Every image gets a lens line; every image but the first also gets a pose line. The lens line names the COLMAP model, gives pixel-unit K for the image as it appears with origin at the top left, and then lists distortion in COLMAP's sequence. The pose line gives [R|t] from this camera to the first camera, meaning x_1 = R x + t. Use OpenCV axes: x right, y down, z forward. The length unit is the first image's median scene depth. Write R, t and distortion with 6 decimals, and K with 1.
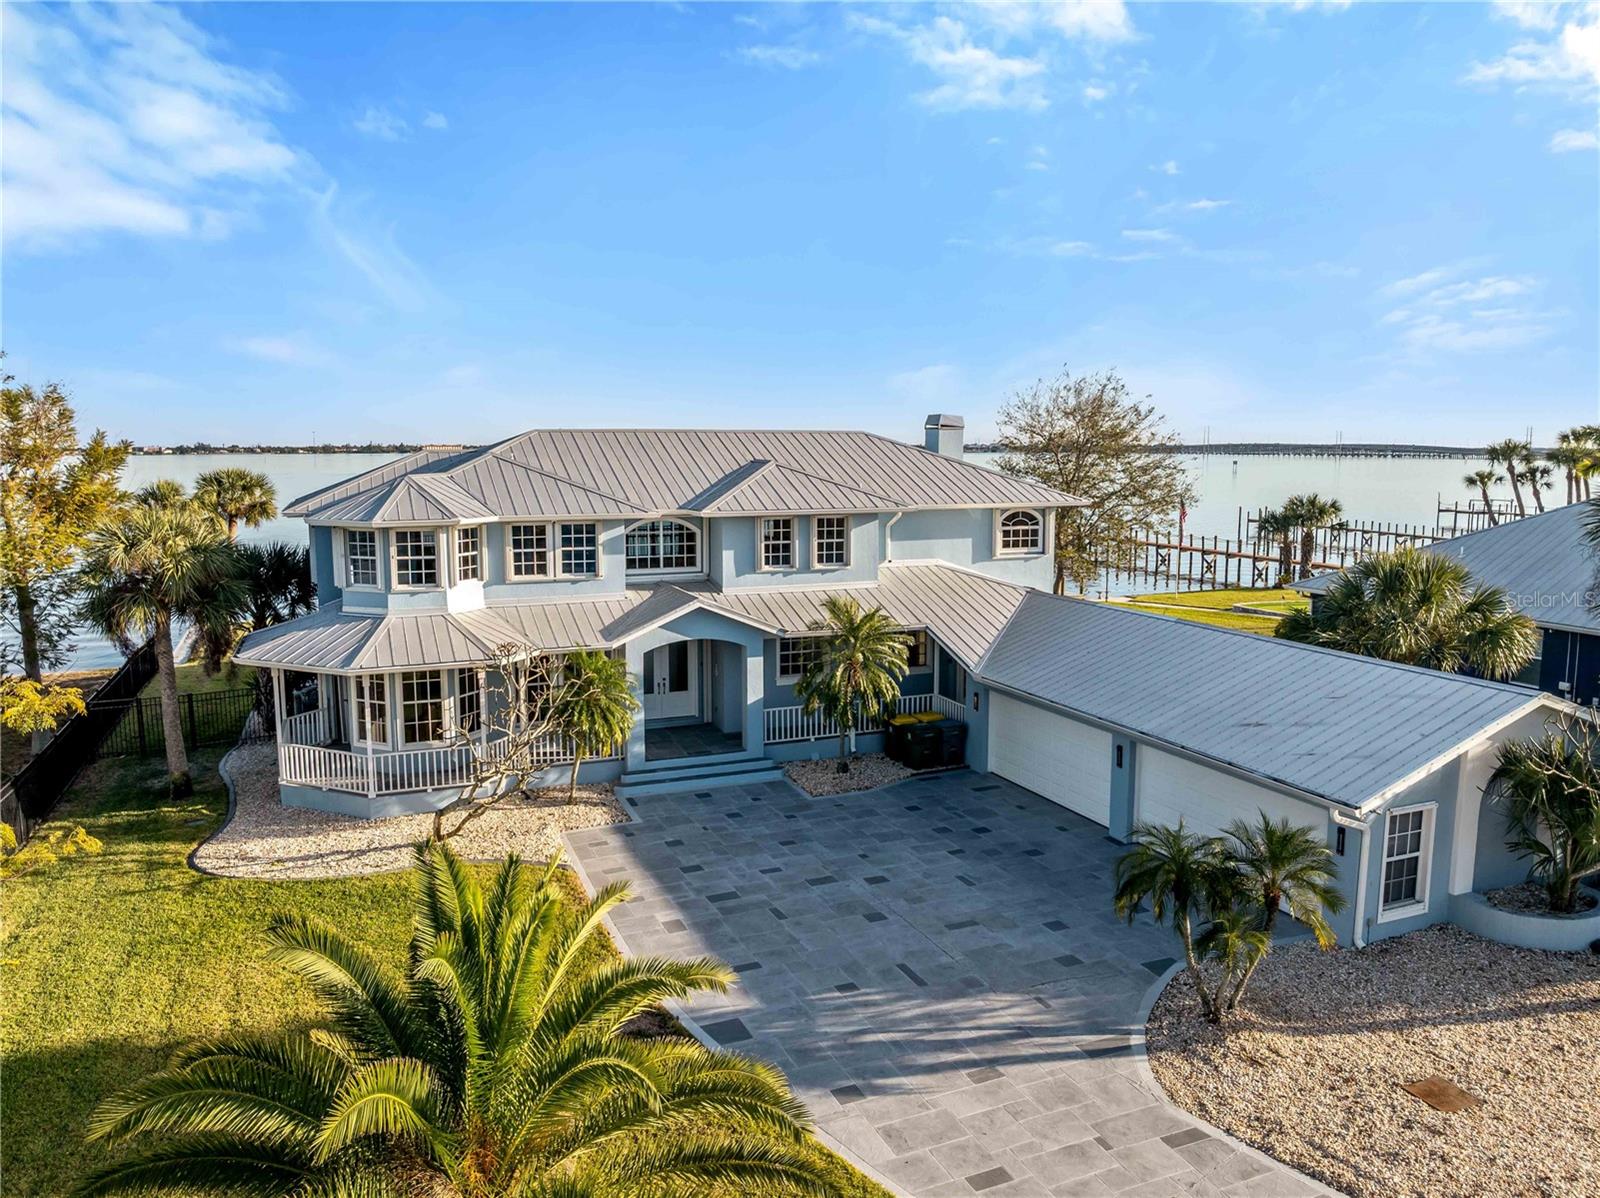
lens RADIAL K [[1112.6, 0, 790.9], [0, 1112.6, 578.2], [0, 0, 1]] dist [-0.031320, -0.006853]
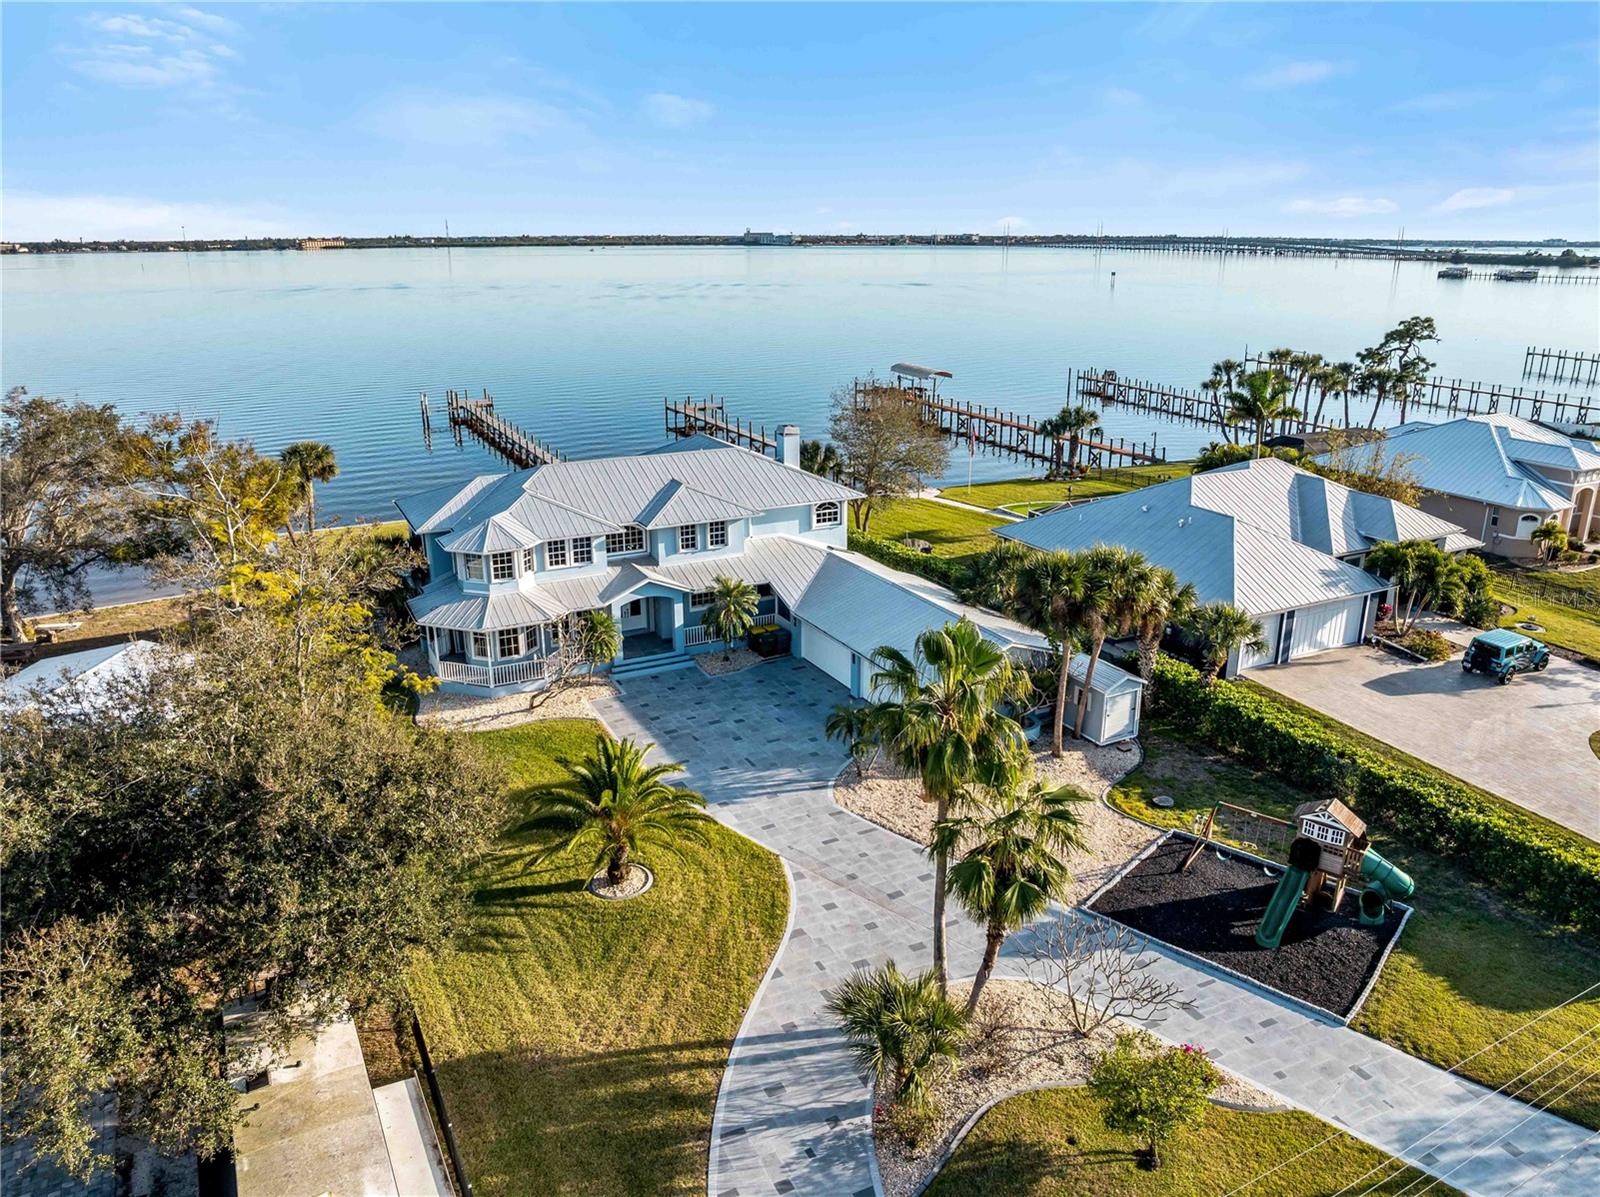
lens RADIAL K [[1149.9, 0, 771.3], [0, 1149.9, 578.5], [0, 0, 1]] dist [-0.032896, -0.001691]
pose [[0.997507, -0.028801, 0.064424, 0.000630], [0.015875, 0.981110, 0.192799, -0.350129], [-0.068760, -0.191296, 0.979121, -0.934474]]
